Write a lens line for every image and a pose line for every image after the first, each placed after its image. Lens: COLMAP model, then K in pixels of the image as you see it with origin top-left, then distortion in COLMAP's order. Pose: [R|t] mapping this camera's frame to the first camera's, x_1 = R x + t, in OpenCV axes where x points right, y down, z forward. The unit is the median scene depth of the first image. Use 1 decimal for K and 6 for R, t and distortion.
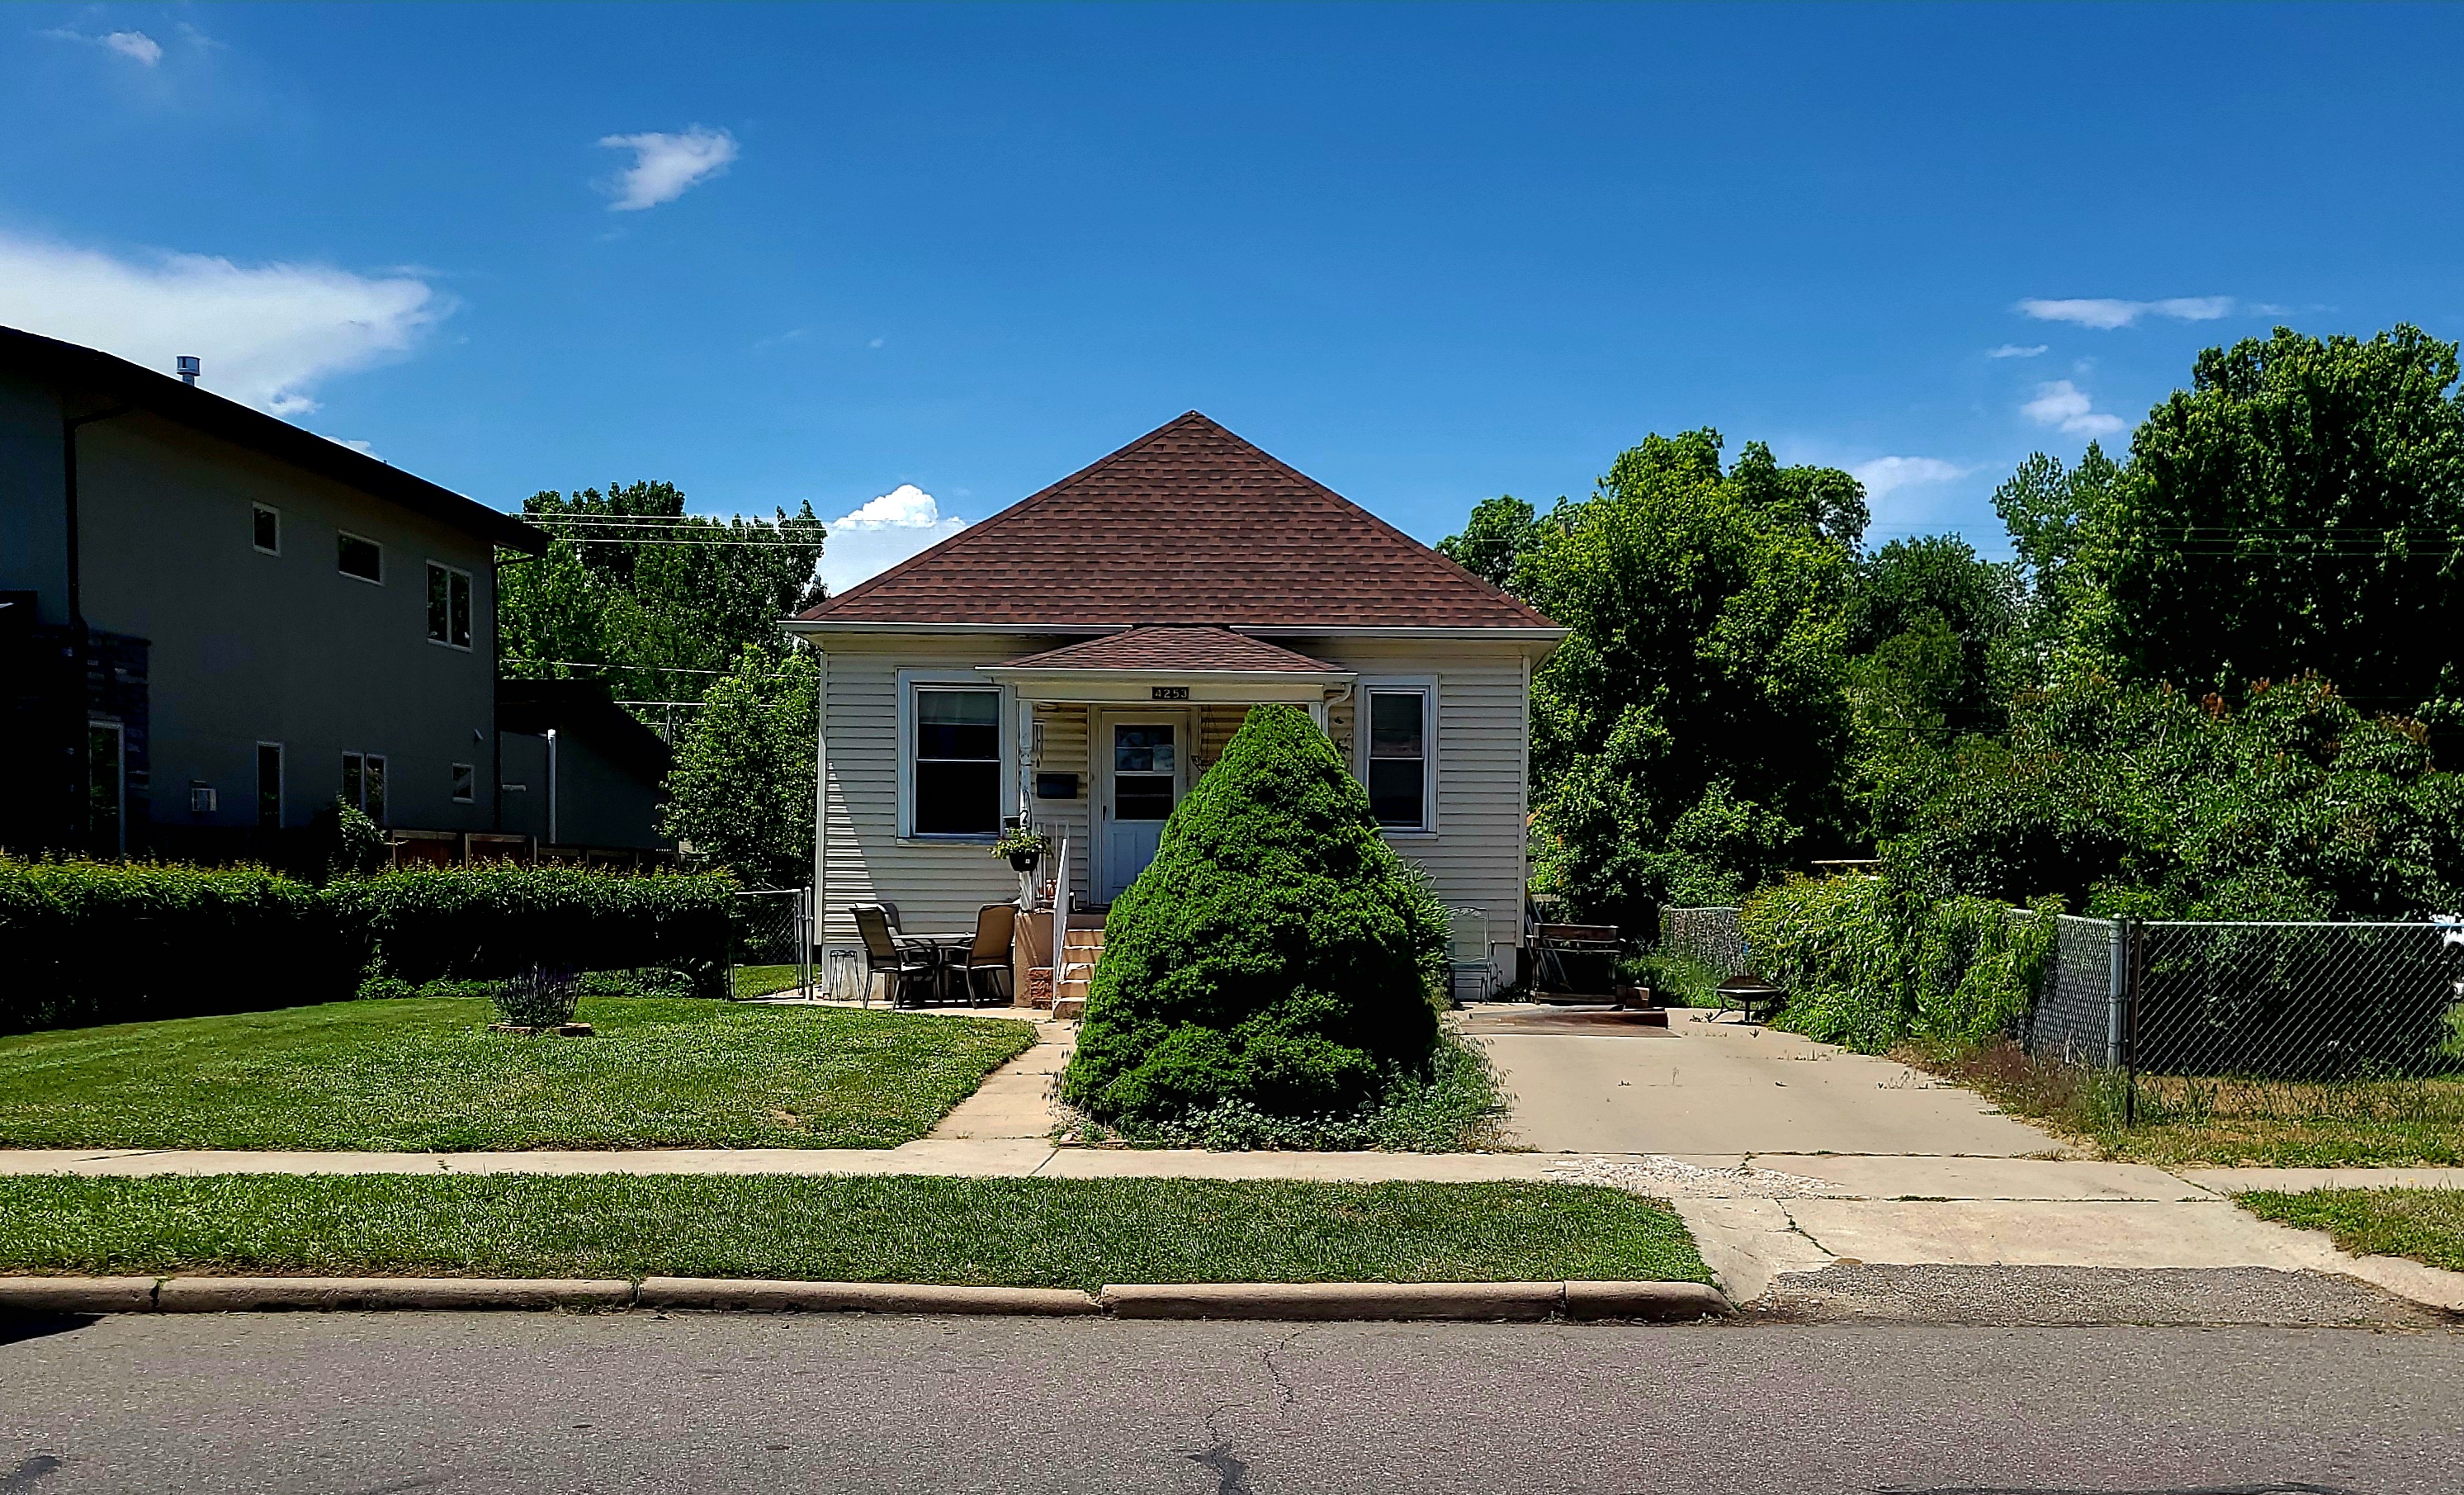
lens RADIAL K [[2755.2, 0, 1235.2], [0, 2755.2, 756.3], [0, 0, 1]] dist [-0.005700, 0.000000]
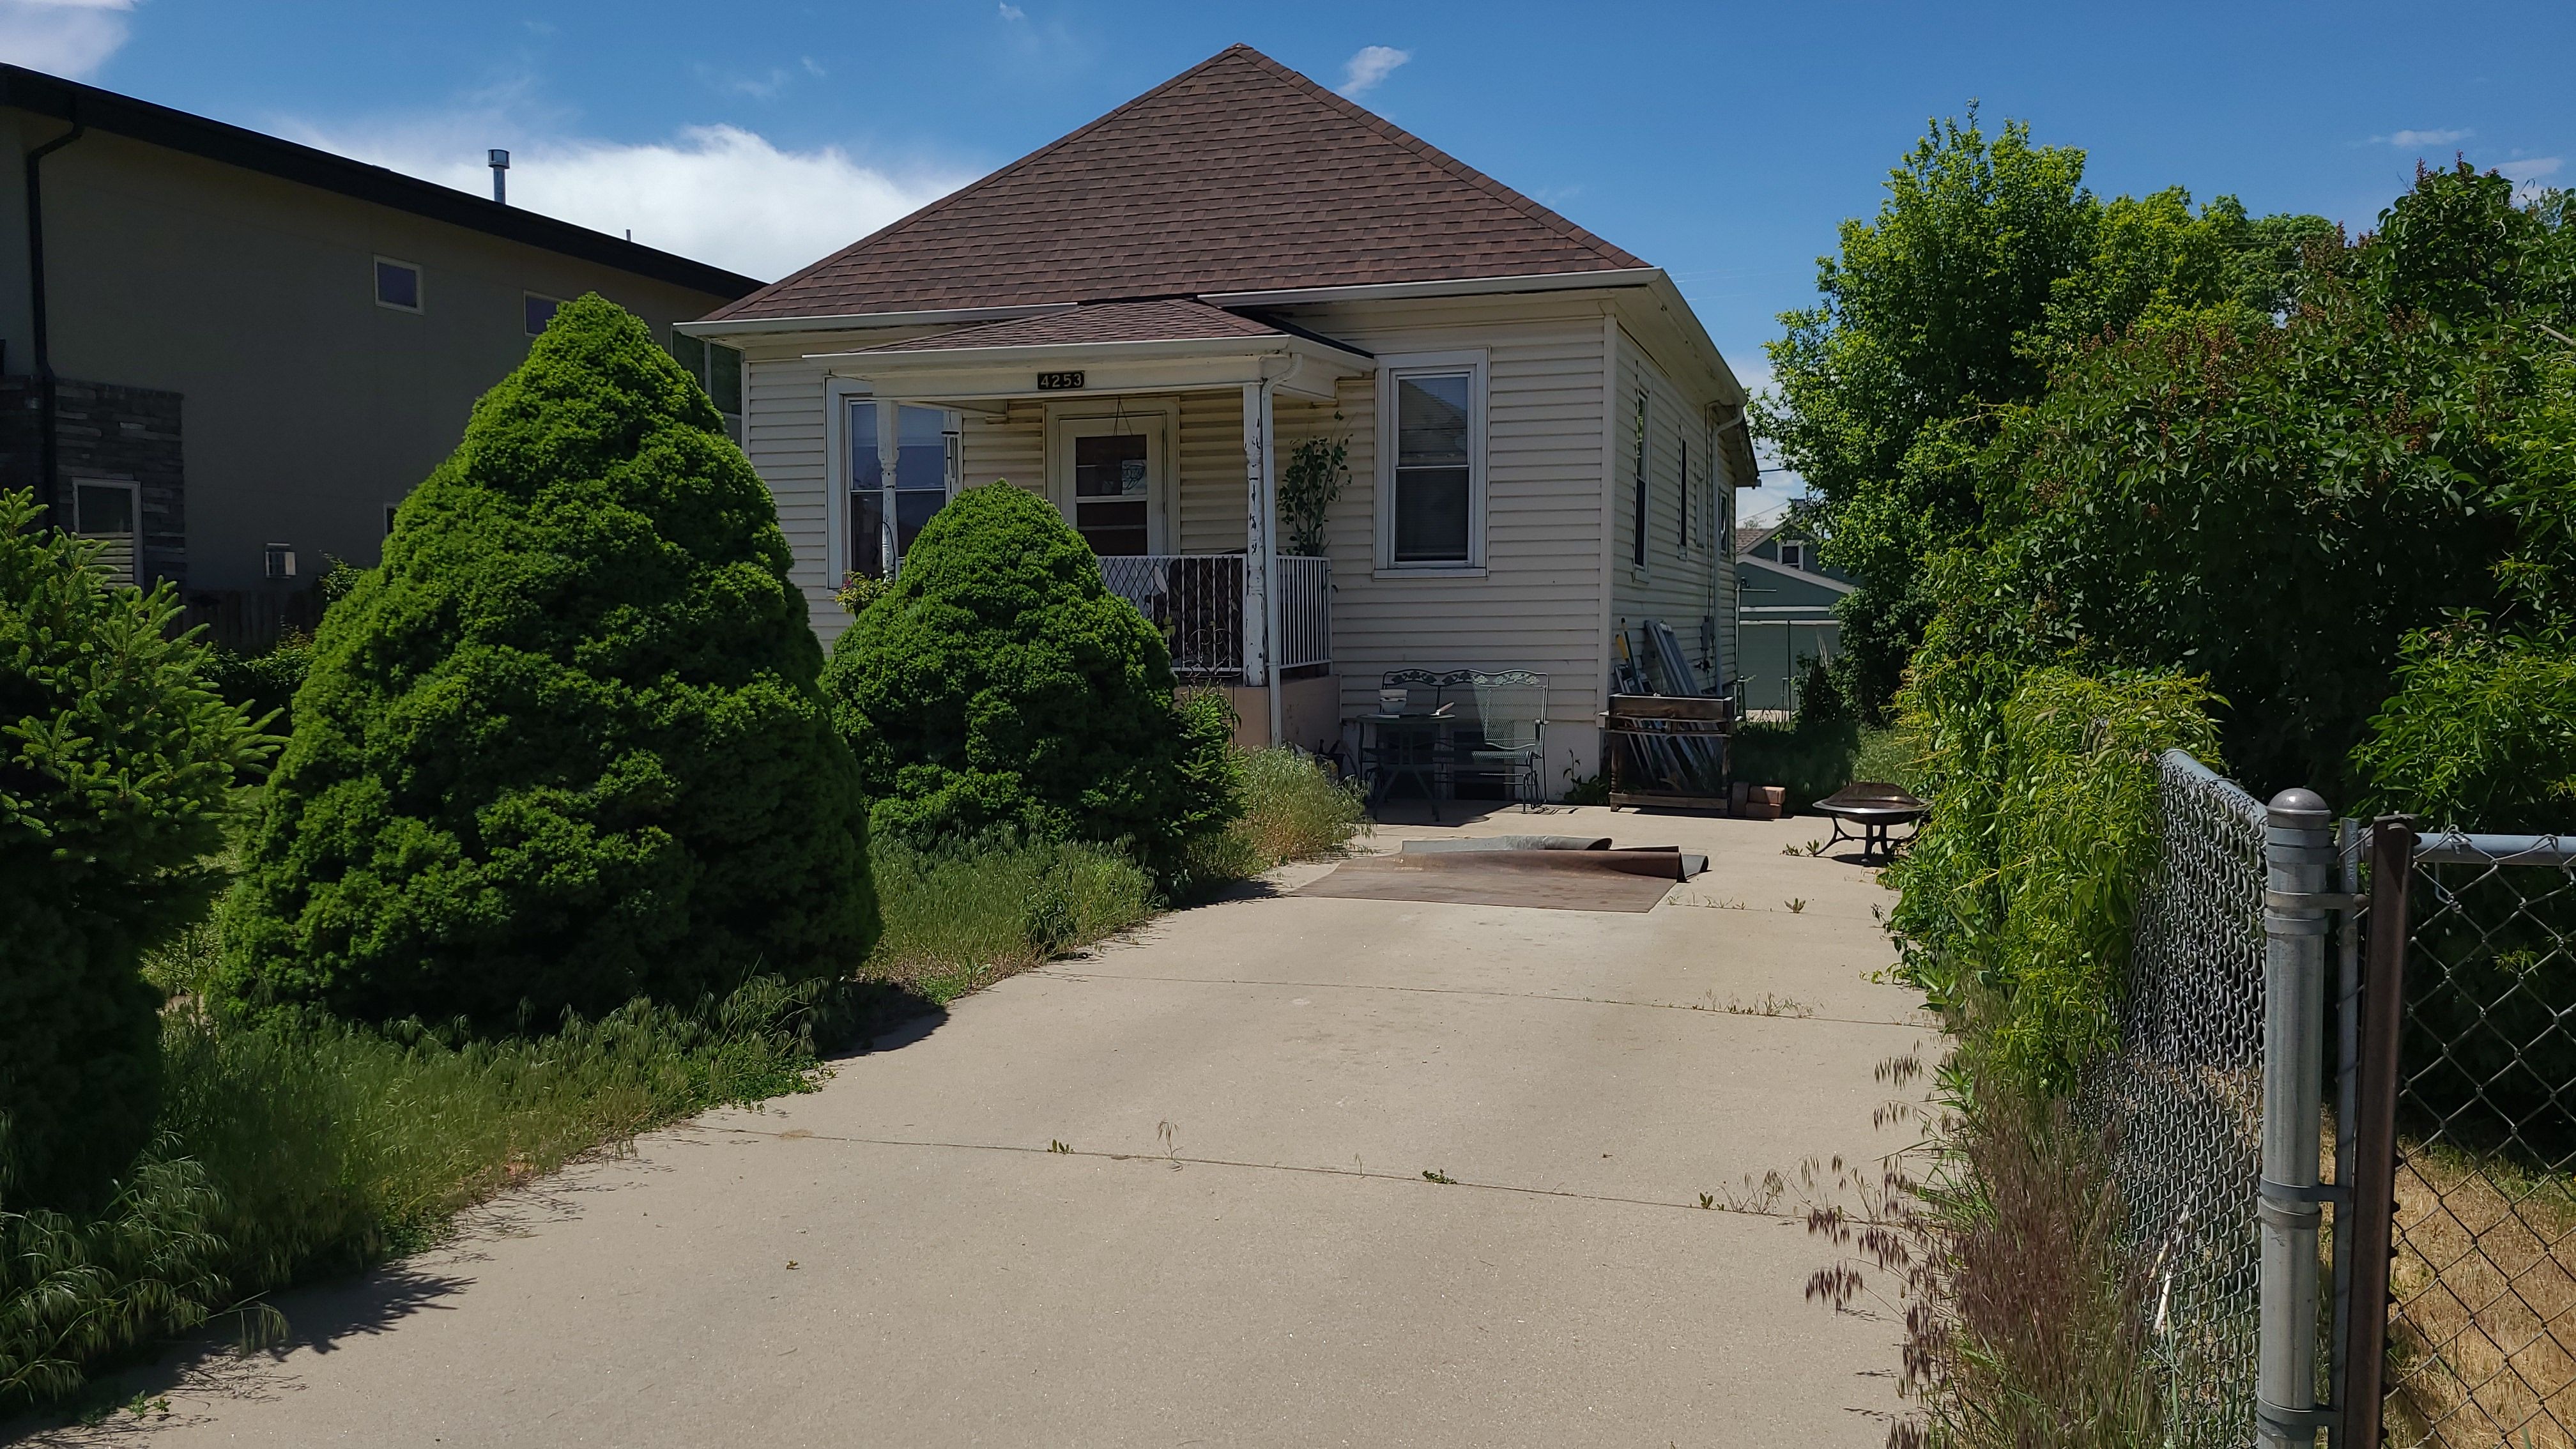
lens RADIAL K [[1947.2, 0, 1285.6], [0, 1947.2, 623.7], [0, 0, 1]] dist [0.021977, -0.013570]
pose [[0.954864, -0.012546, -0.296778, 0.171091], [0.024340, 0.999053, 0.036077, 0.022242], [0.296044, -0.041672, 0.954265, 0.491697]]
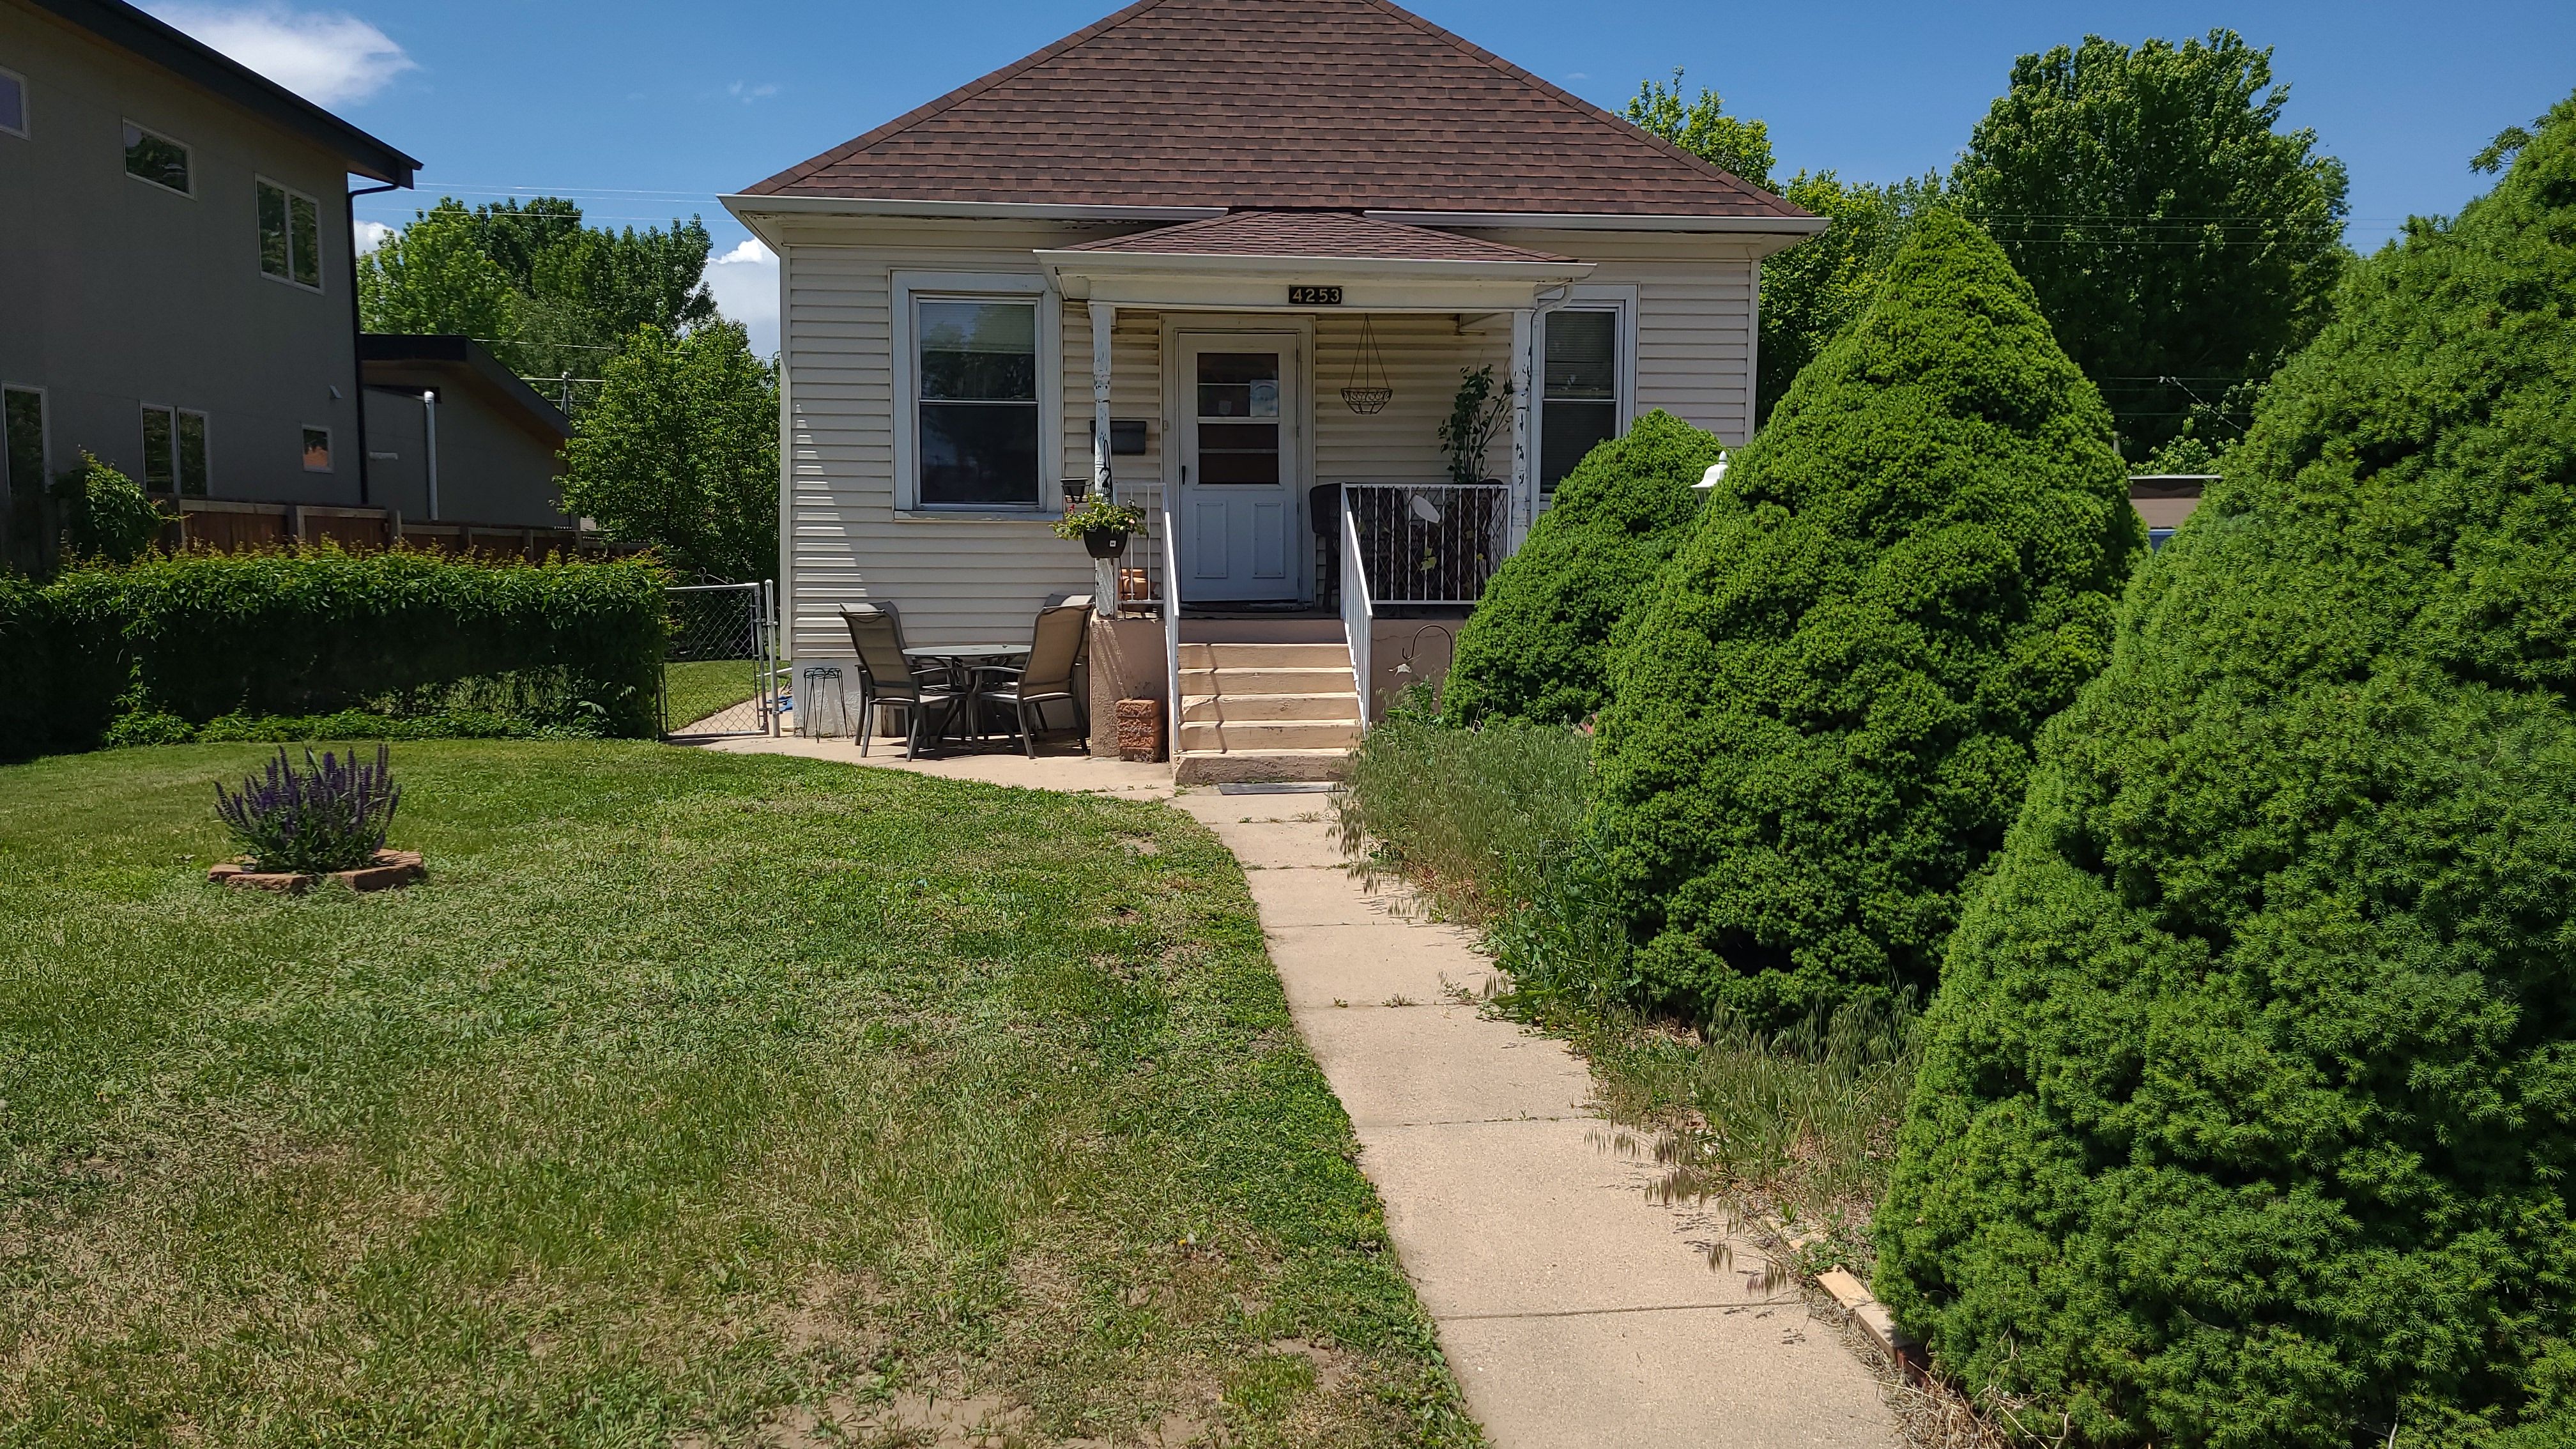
lens RADIAL K [[1947.2, 0, 1175.1], [0, 1947.2, 665.2], [0, 0, 1]] dist [0.021977, -0.013570]
pose [[0.995609, -0.008995, 0.093180, -0.096370], [-0.000857, 0.994456, 0.105152, 0.016286], [-0.093610, -0.104770, 0.990081, 0.483069]]
